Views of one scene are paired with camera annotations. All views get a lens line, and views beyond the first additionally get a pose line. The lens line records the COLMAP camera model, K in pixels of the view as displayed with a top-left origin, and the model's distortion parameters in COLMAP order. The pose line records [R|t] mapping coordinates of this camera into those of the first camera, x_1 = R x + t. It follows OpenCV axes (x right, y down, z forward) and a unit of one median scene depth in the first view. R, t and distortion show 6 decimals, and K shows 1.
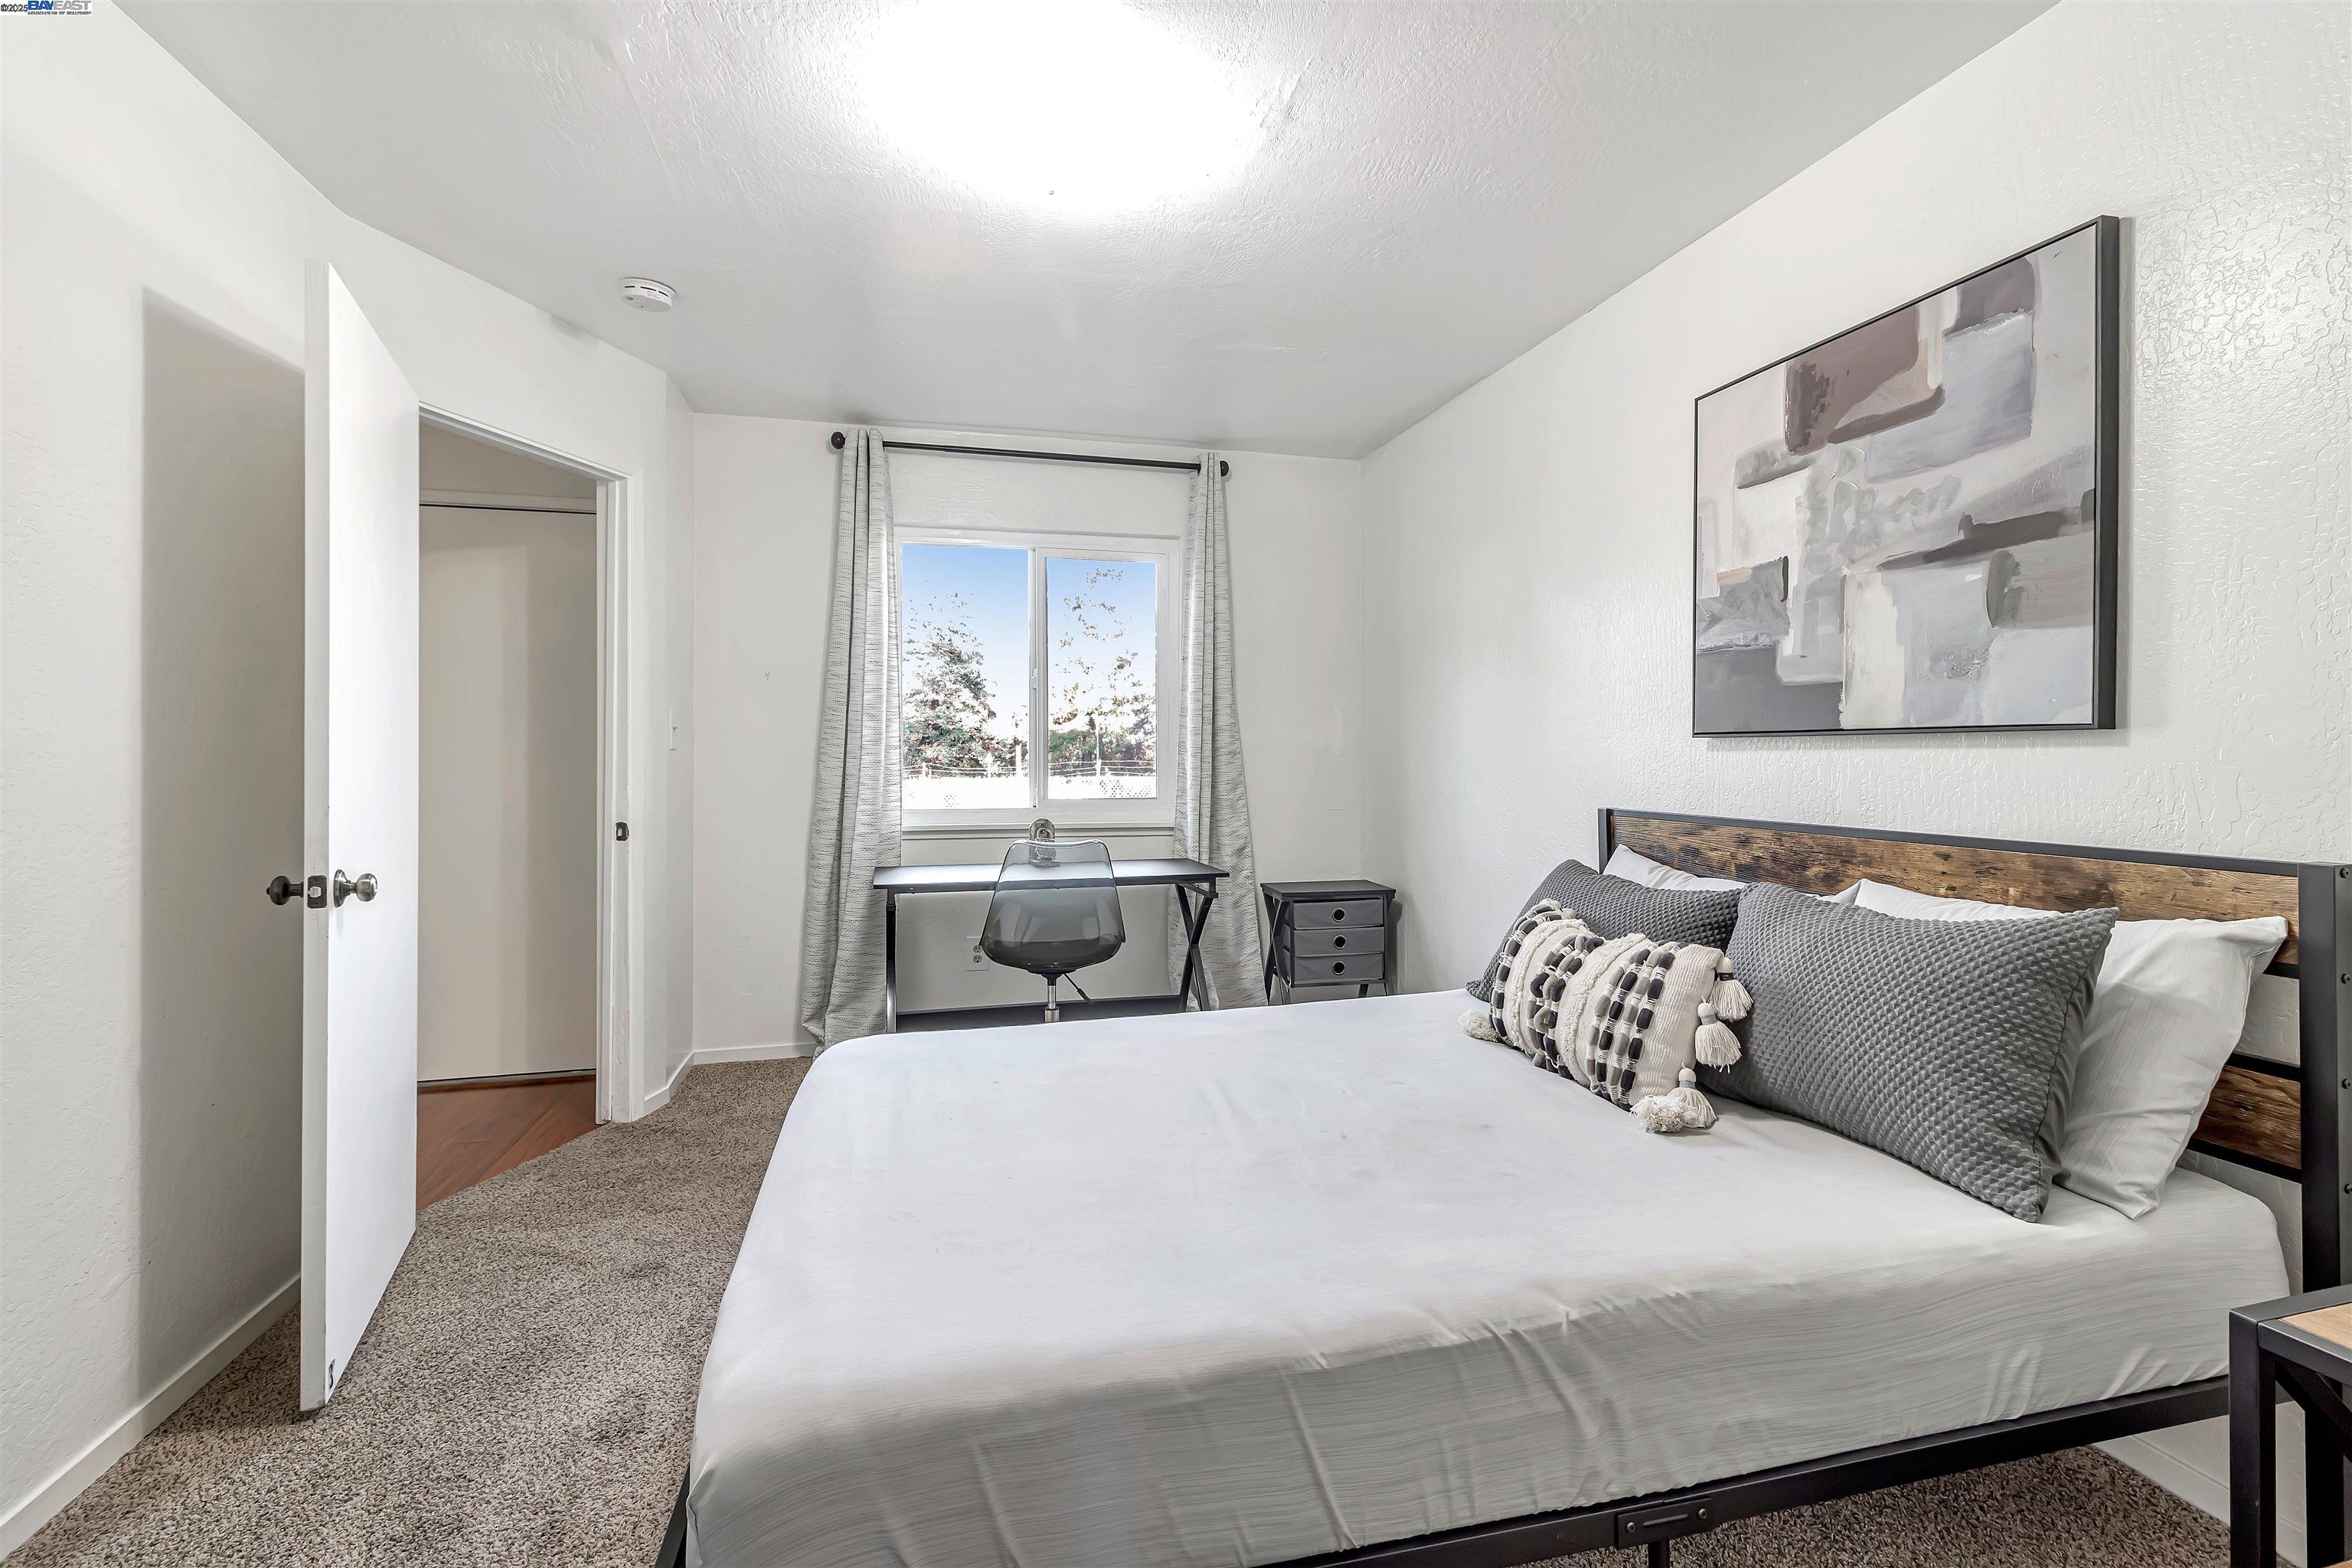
lens RADIAL K [[1105.8, 0, 1206.4], [0, 1105.8, 745.4], [0, 0, 1]] dist [0.008653, 0.000310]
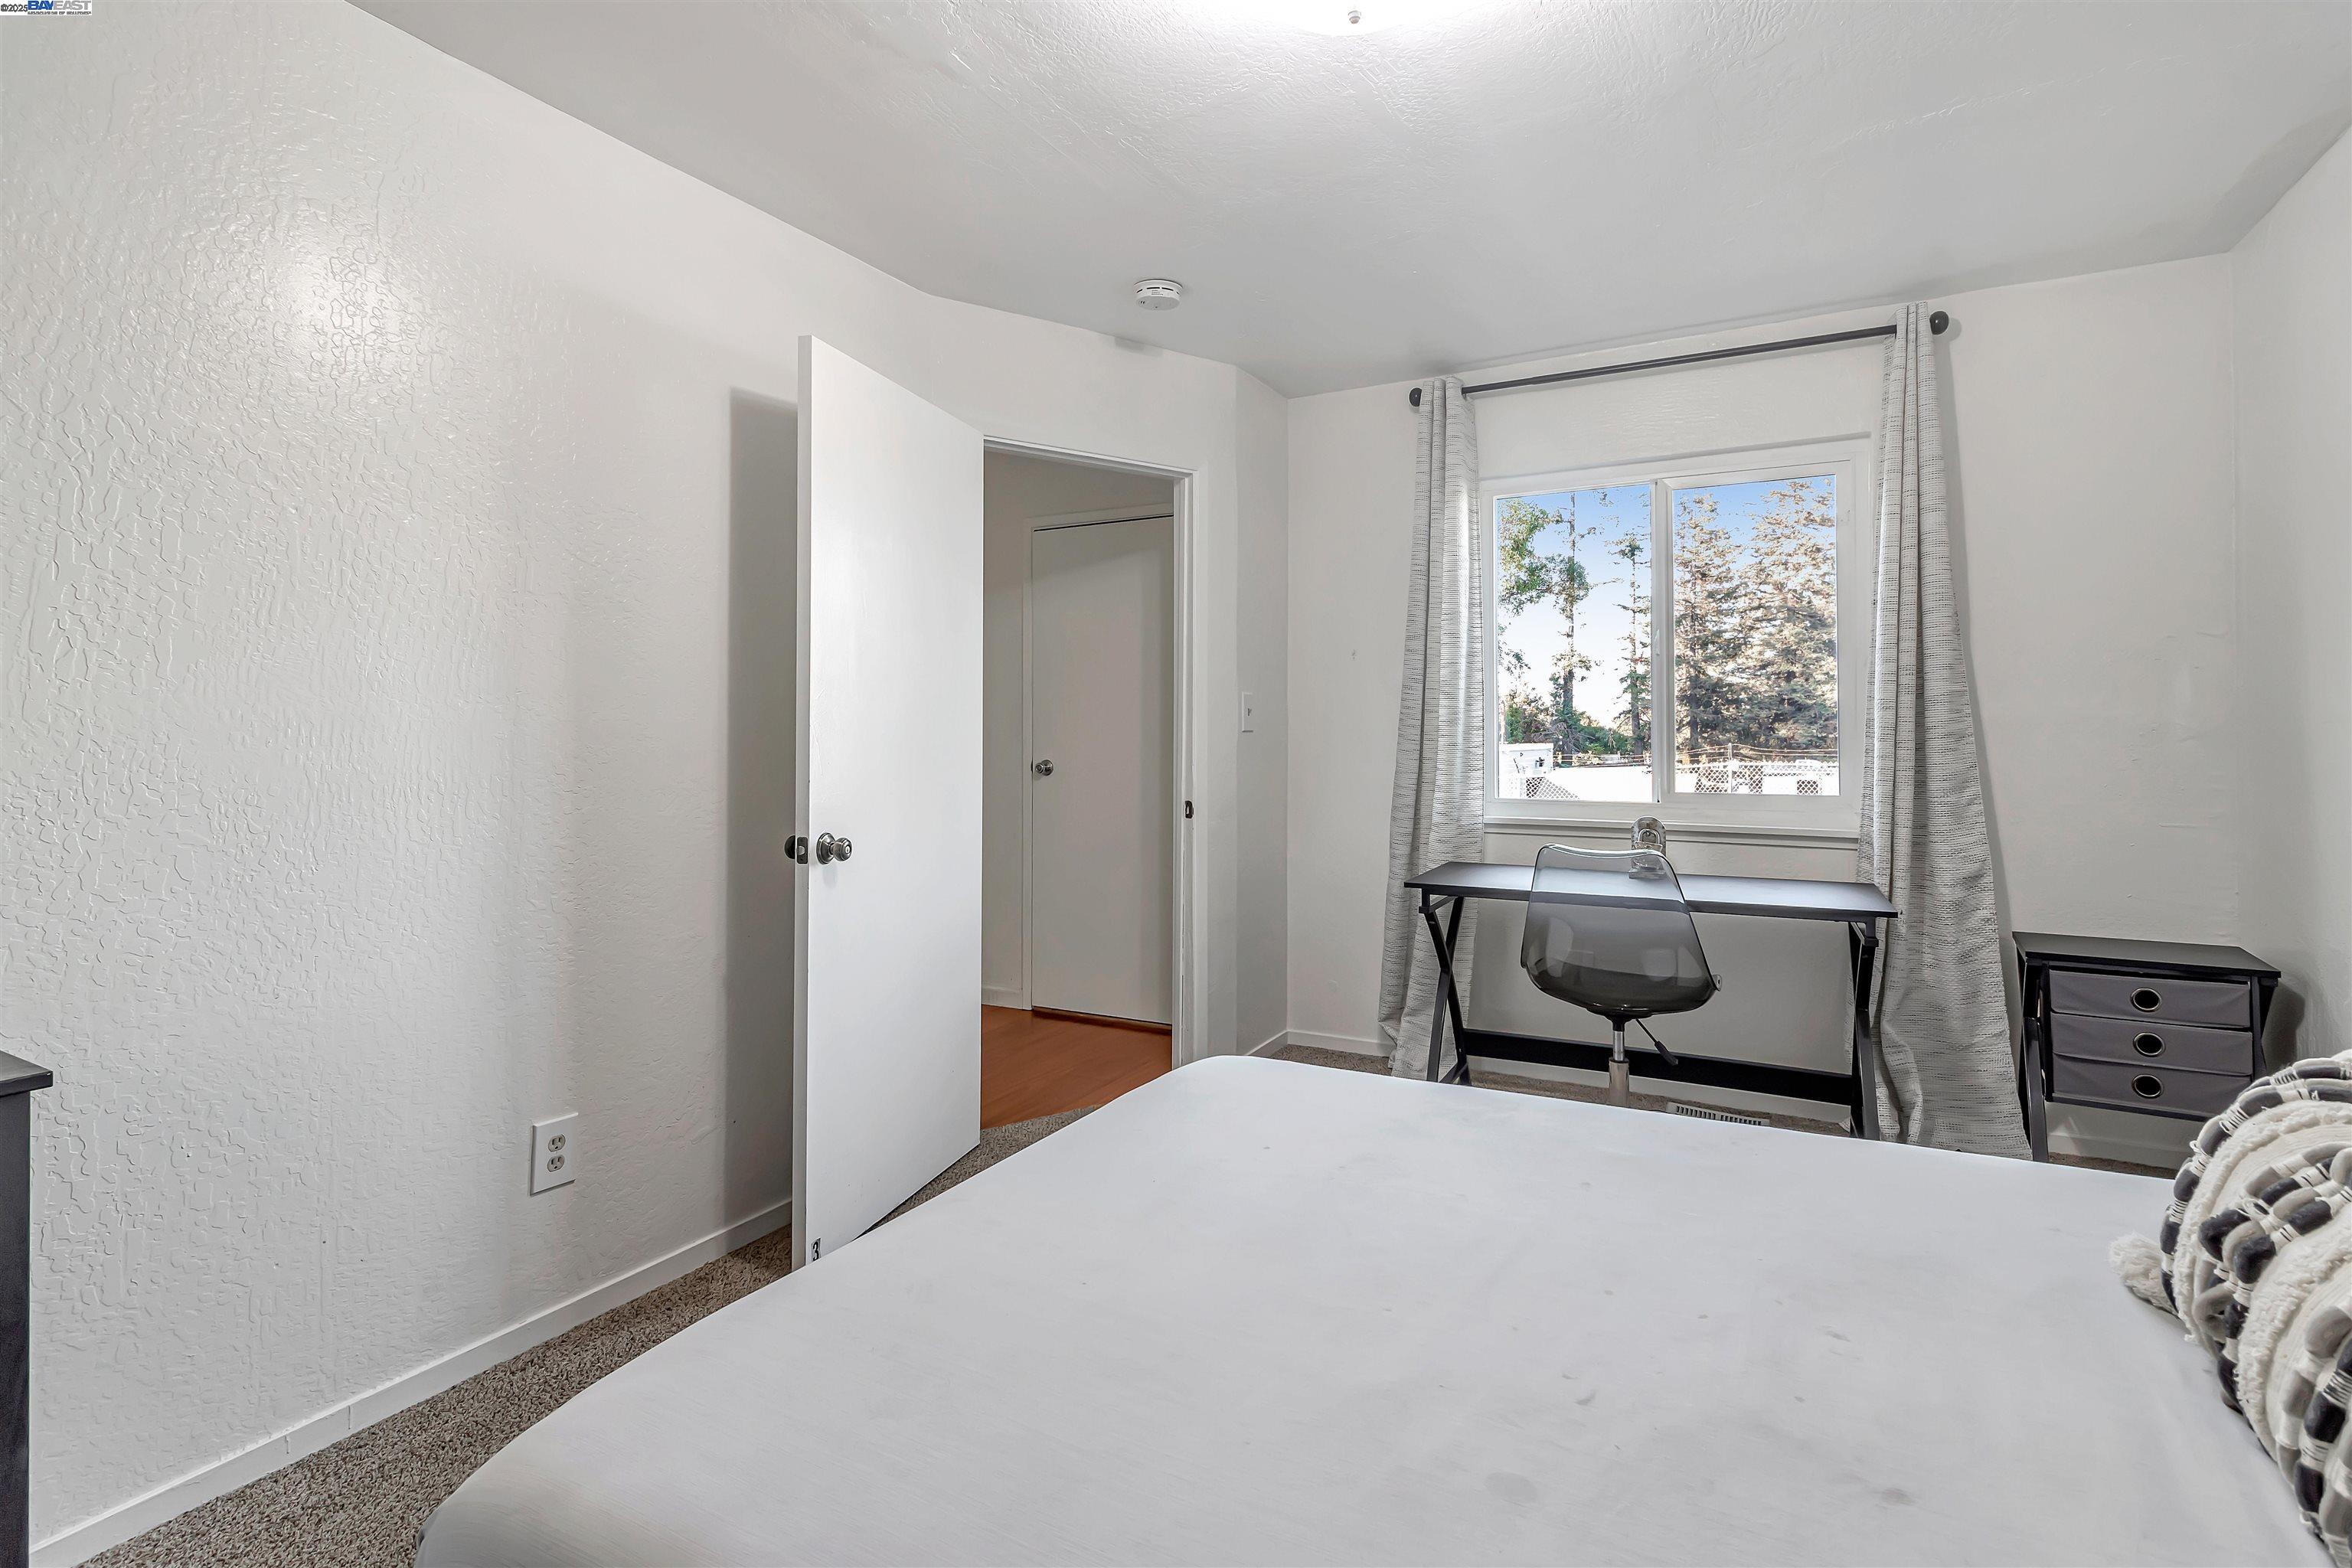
lens RADIAL K [[1119.6, 0, 1186.7], [0, 1119.6, 714.2], [0, 0, 1]] dist [0.005044, -0.000294]
pose [[0.726778, -0.011340, -0.686778, 0.168319], [0.005459, 0.999927, -0.010734, -0.001319], [0.686850, 0.004052, 0.726788, 0.187122]]
